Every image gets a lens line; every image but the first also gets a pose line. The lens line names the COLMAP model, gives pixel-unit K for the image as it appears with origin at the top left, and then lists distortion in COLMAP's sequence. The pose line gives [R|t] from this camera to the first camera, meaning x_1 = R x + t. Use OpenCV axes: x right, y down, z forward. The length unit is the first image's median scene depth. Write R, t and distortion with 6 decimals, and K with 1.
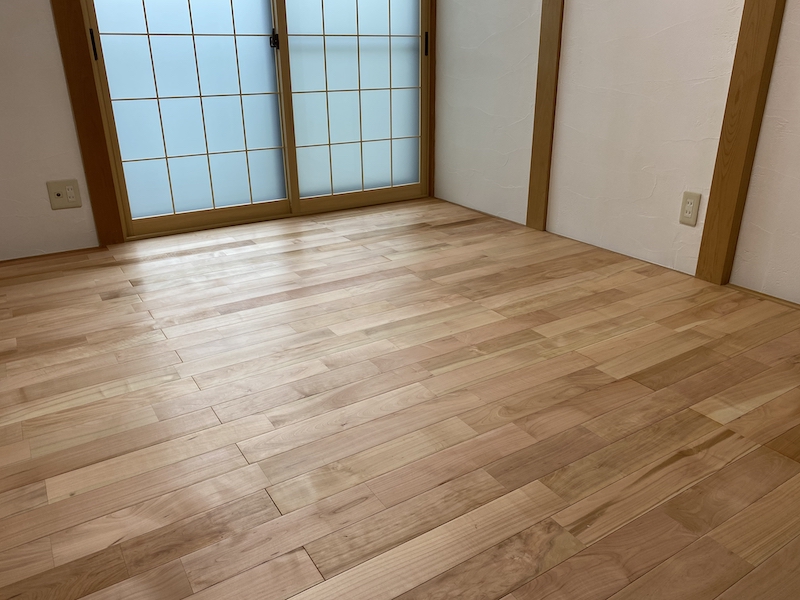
lens RADIAL K [[618.8, 0, 400.0], [0, 618.8, 300.0], [0, 0, 1]] dist [0.010869, 0.007658]
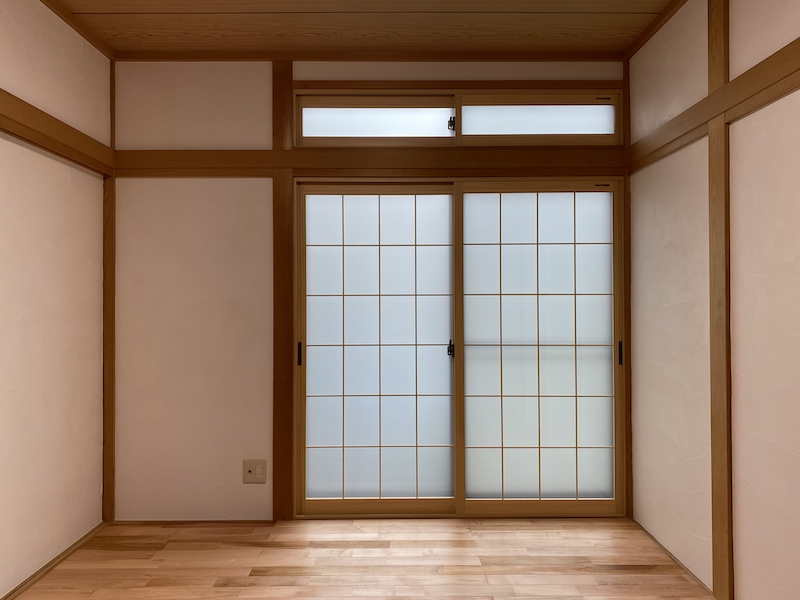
lens RADIAL K [[618.8, 0, 400.0], [0, 618.8, 300.0], [0, 0, 1]] dist [0.010869, 0.007658]
pose [[0.850837, 0.005001, -0.525406, 0.283796], [-0.198712, 0.928749, -0.312952, -0.142377], [0.486406, 0.370676, 0.791207, 0.069032]]
